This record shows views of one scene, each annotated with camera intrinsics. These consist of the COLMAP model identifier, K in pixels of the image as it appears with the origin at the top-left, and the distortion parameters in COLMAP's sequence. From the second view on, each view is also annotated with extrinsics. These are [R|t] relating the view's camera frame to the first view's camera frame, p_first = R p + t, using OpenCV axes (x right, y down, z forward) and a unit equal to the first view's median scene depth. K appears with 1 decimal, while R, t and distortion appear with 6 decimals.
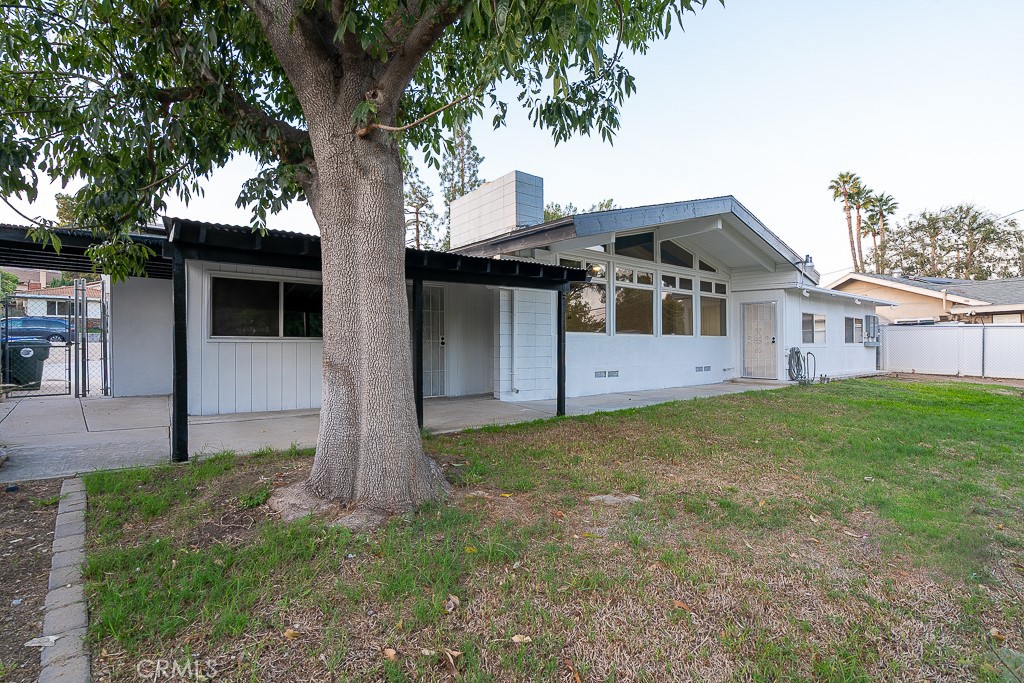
lens RADIAL K [[468.0, 0, 503.0], [0, 468.0, 344.1], [0, 0, 1]] dist [-0.005580, 0.001720]
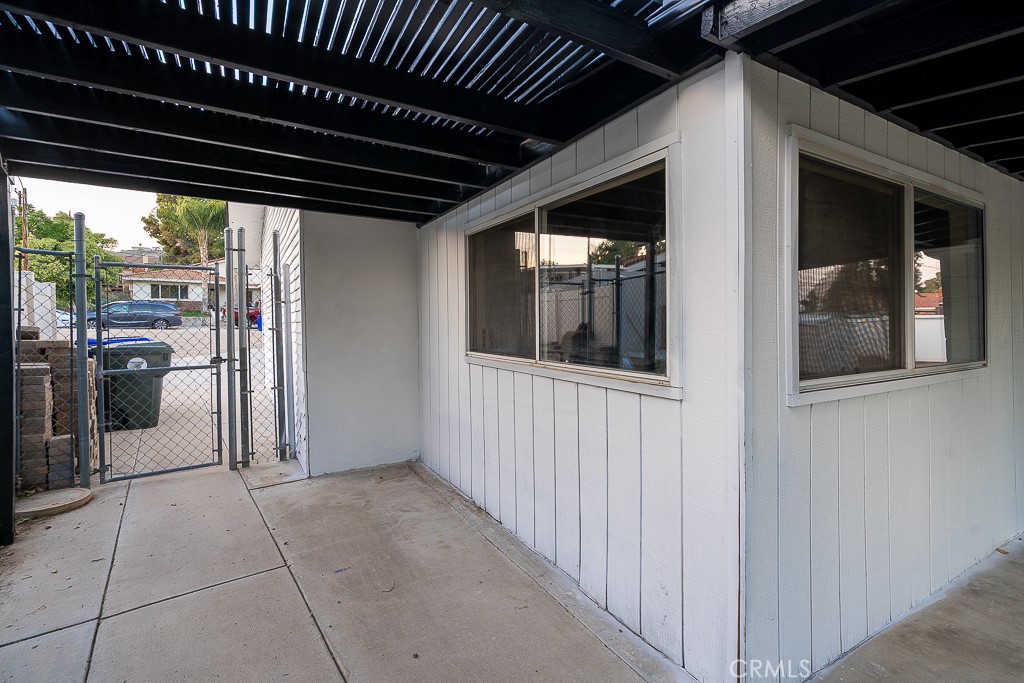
lens RADIAL K [[468.0, 0, 506.8], [0, 468.0, 326.7], [0, 0, 1]] dist [-0.005580, 0.001720]
pose [[0.992810, -0.006965, -0.119498, -0.480215], [0.008415, 0.999897, 0.011636, -0.033360], [0.119405, -0.012557, 0.992766, 0.463520]]
